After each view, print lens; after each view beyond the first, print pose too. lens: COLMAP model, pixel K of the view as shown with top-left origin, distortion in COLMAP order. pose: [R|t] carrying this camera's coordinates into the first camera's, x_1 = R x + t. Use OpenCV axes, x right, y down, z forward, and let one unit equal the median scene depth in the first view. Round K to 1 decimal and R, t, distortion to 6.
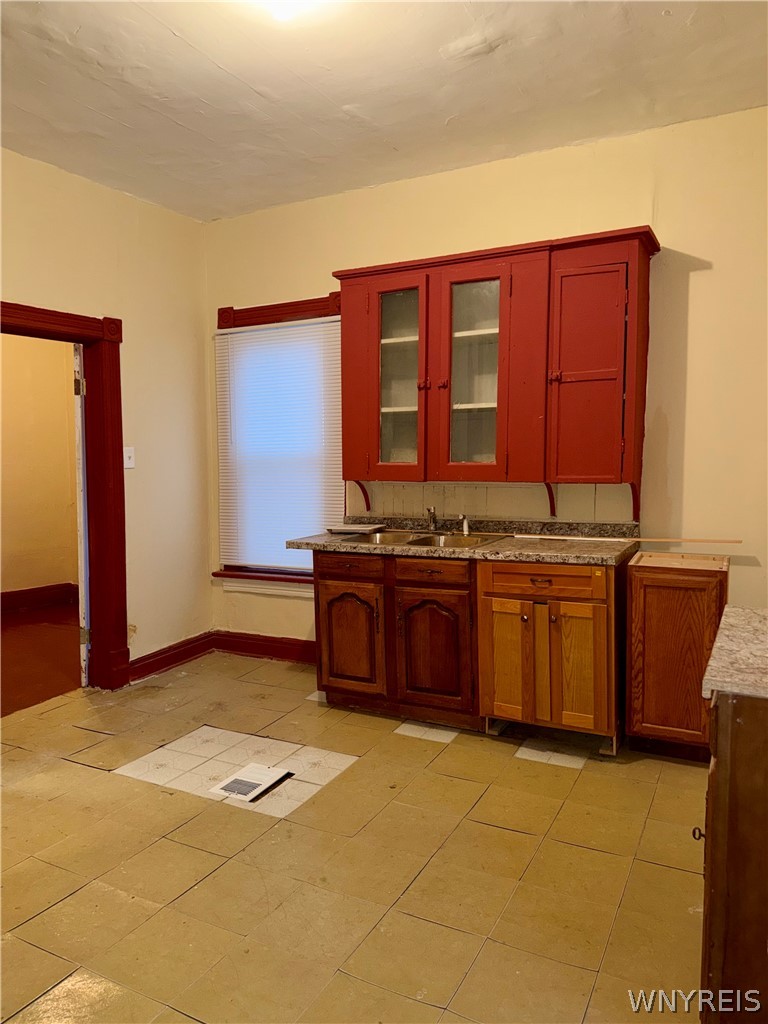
lens RADIAL K [[726.1, 0, 384.9], [0, 726.1, 508.1], [0, 0, 1]] dist [0.082065, -0.031267]
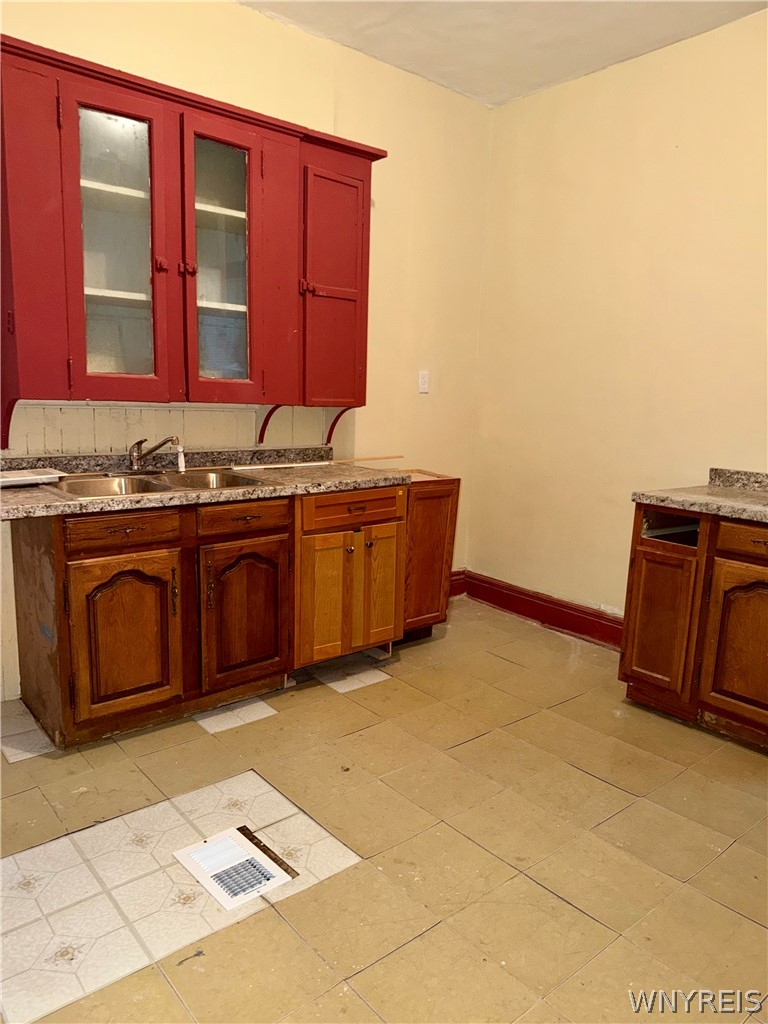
lens RADIAL K [[726.1, 0, 386.0], [0, 726.1, 521.4], [0, 0, 1]] dist [0.082065, -0.031267]
pose [[0.367370, -0.141166, 0.919300, -0.612748], [0.033758, 0.989787, 0.138500, -0.014228], [-0.929462, -0.019847, 0.368383, 0.564729]]
